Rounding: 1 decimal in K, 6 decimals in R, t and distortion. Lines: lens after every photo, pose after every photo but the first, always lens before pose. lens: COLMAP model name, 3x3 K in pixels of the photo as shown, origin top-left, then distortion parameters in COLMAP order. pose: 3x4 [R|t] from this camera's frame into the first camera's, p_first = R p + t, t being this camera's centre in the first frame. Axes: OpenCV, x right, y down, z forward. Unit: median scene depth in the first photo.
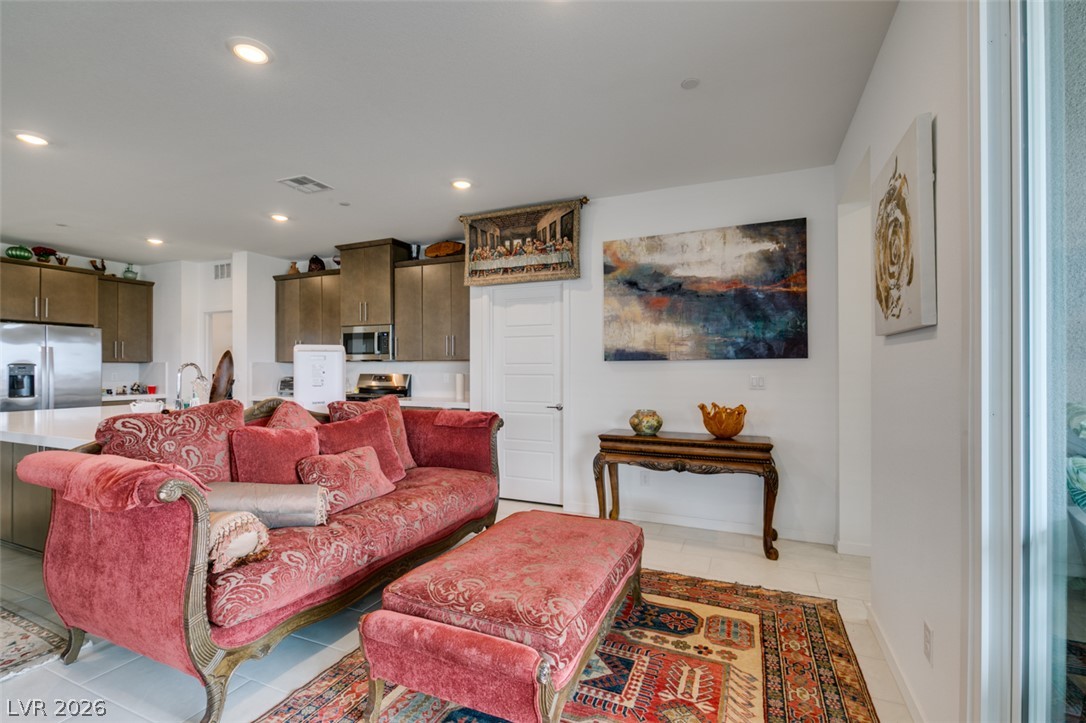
lens RADIAL K [[485.5, 0, 541.2], [0, 485.5, 364.3], [0, 0, 1]] dist [-0.001155, -0.000828]
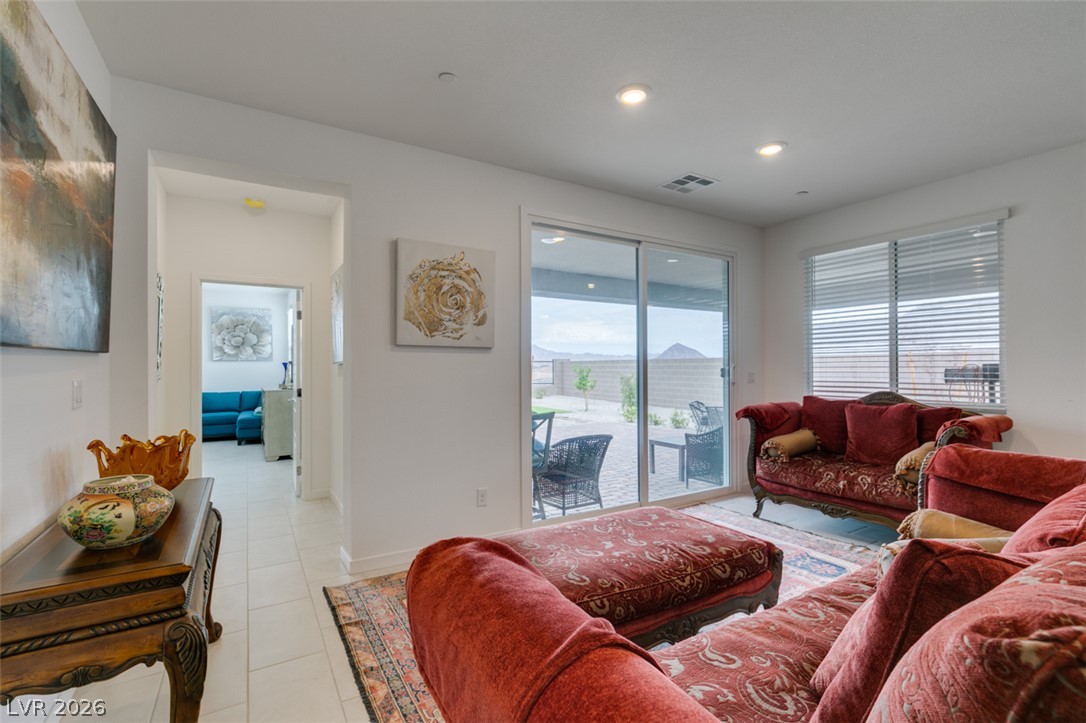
lens RADIAL K [[485.5, 0, 541.2], [0, 485.5, 364.3], [0, 0, 1]] dist [-0.001155, -0.000828]
pose [[-0.819620, 0.005946, 0.572877, -0.258931], [-0.000341, 0.999941, -0.010867, 0.007954], [-0.572908, -0.009102, -0.819569, 1.075364]]
